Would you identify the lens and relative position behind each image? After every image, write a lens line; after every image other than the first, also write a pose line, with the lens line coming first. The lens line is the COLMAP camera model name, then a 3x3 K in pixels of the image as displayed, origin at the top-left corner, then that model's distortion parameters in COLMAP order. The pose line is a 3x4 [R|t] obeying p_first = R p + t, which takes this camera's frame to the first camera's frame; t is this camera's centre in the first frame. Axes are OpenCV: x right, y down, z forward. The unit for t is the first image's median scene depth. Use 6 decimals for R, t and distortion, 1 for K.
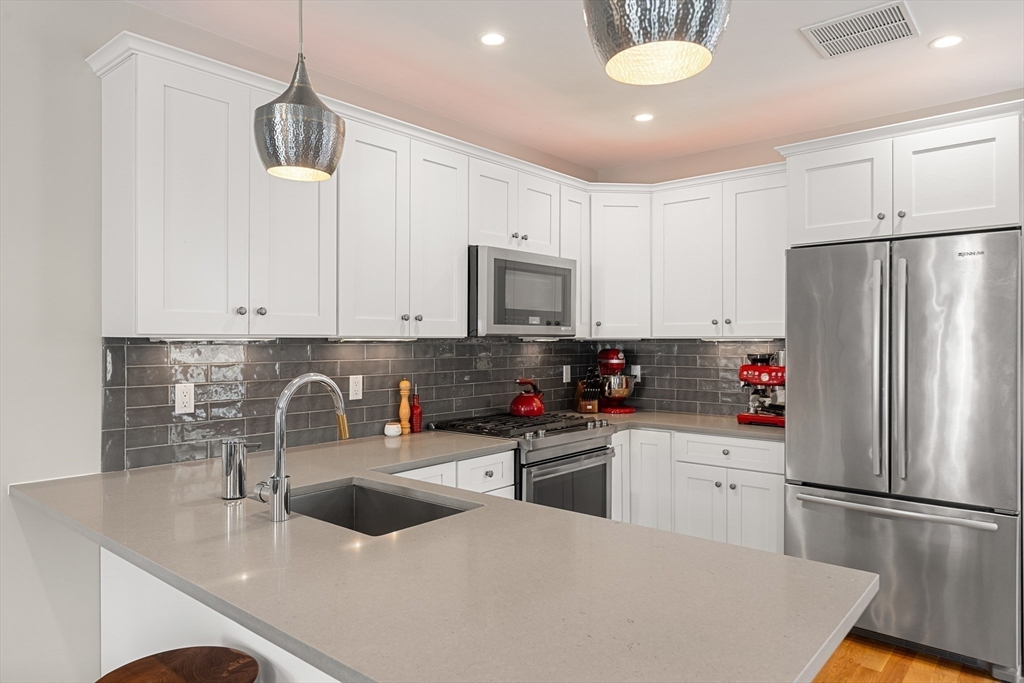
lens RADIAL K [[661.7, 0, 515.2], [0, 661.7, 342.0], [0, 0, 1]] dist [-0.000861, 0.002023]
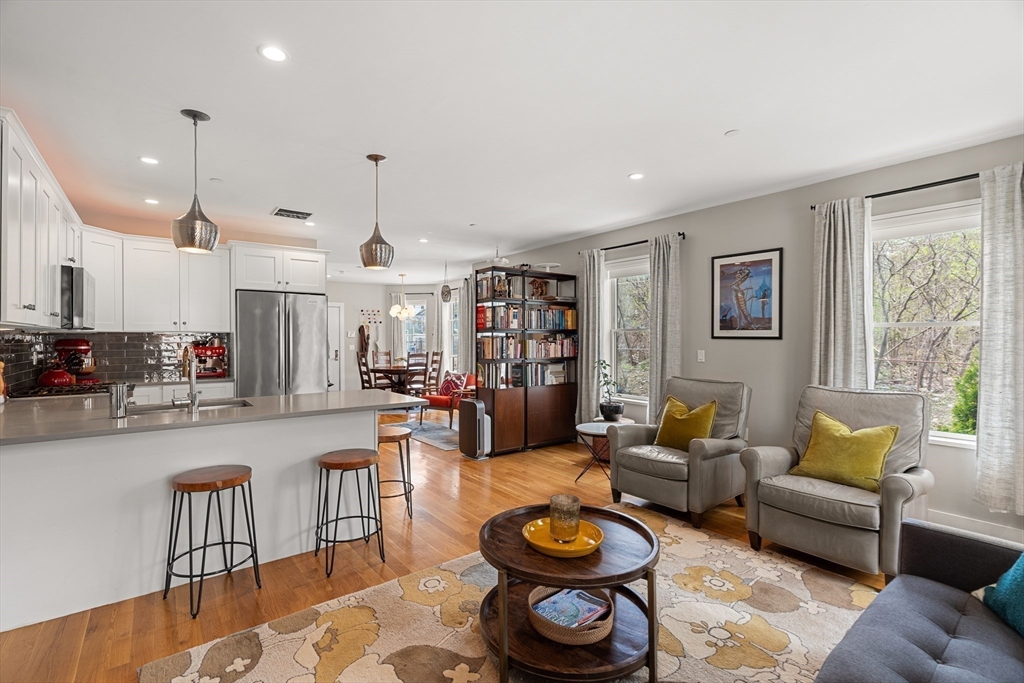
lens RADIAL K [[467.3, 0, 509.3], [0, 467.3, 343.0], [0, 0, 1]] dist [-0.009183, 0.003821]
pose [[0.211422, -0.008794, 0.977355, -0.838638], [0.002414, 0.999961, 0.008475, 0.017188], [-0.977392, 0.000567, 0.211435, -0.162180]]
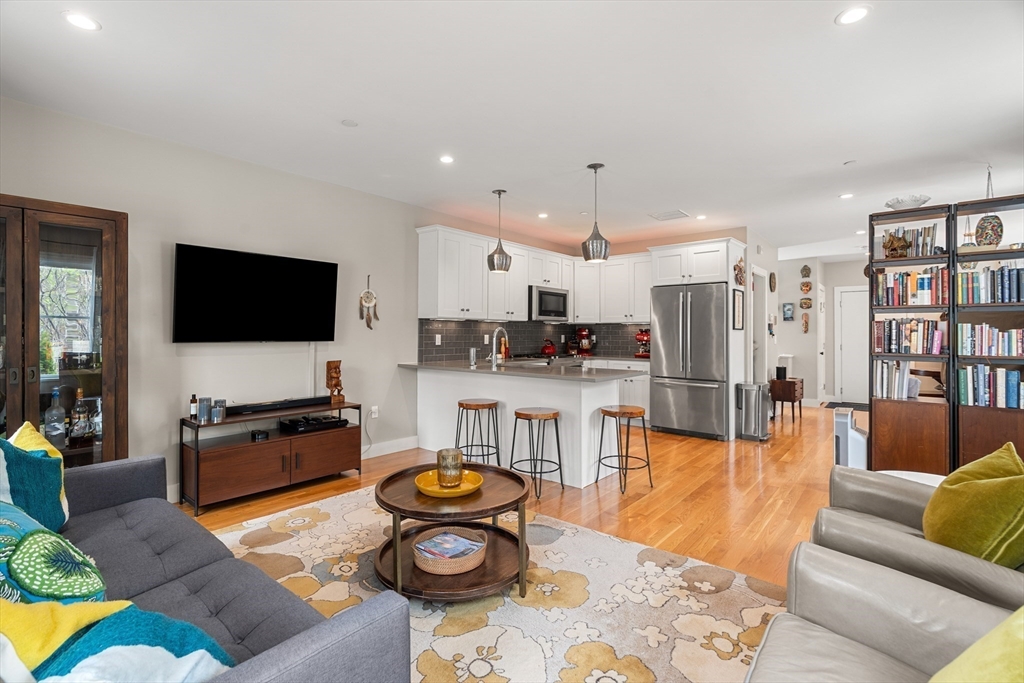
lens RADIAL K [[467.3, 0, 507.9], [0, 467.3, 332.7], [0, 0, 1]] dist [-0.009183, 0.003821]
pose [[0.999974, 0.004174, -0.005817, -0.138174], [-0.004200, 0.999981, -0.004428, 0.047085], [0.005798, 0.004452, 0.999973, -0.819551]]
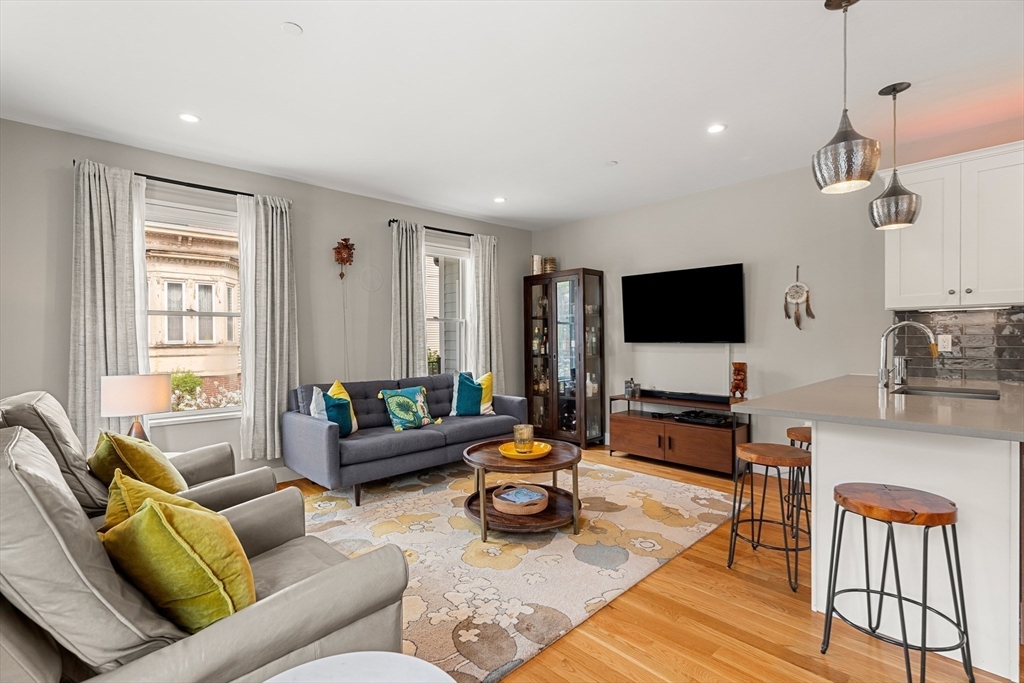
lens RADIAL K [[467.3, 0, 506.6], [0, 467.3, 347.2], [0, 0, 1]] dist [-0.009183, 0.003821]
pose [[-0.117365, 0.021073, -0.992865, 0.693032], [0.003830, 0.999777, 0.020767, 0.050319], [0.993081, -0.001365, -0.117419, -0.028620]]
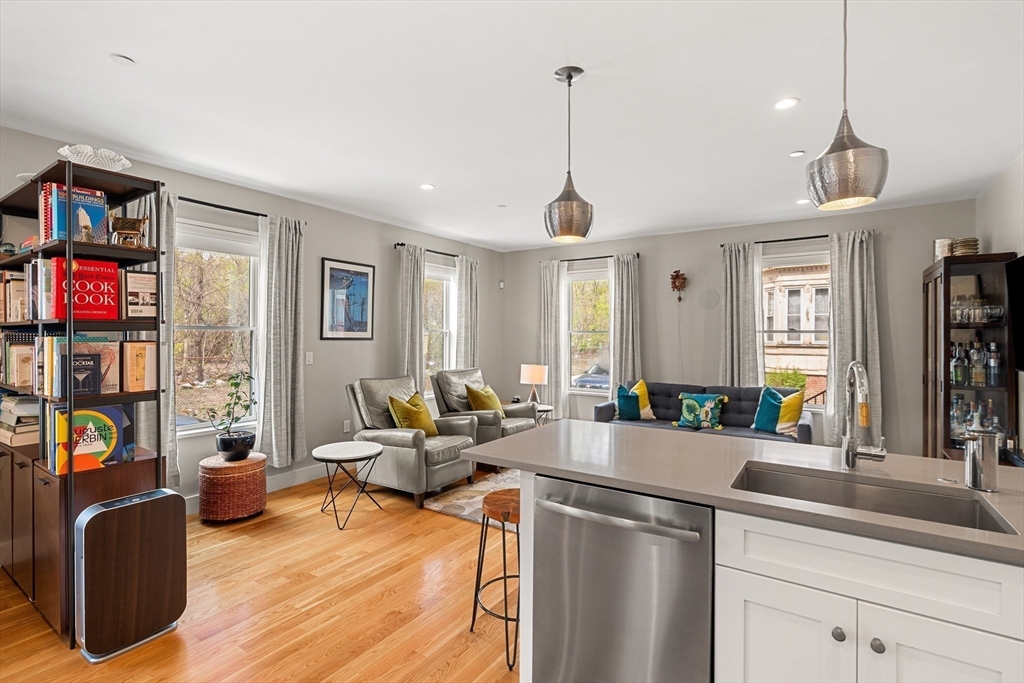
lens RADIAL K [[475.6, 0, 512.0], [0, 475.6, 337.5], [0, 0, 1]] dist [-0.005719, 0.000057]
pose [[-0.993298, -0.001698, -0.115572, 0.230276], [-0.002570, 0.999969, 0.007394, -0.000183], [0.115555, 0.007641, -0.993272, 0.974068]]
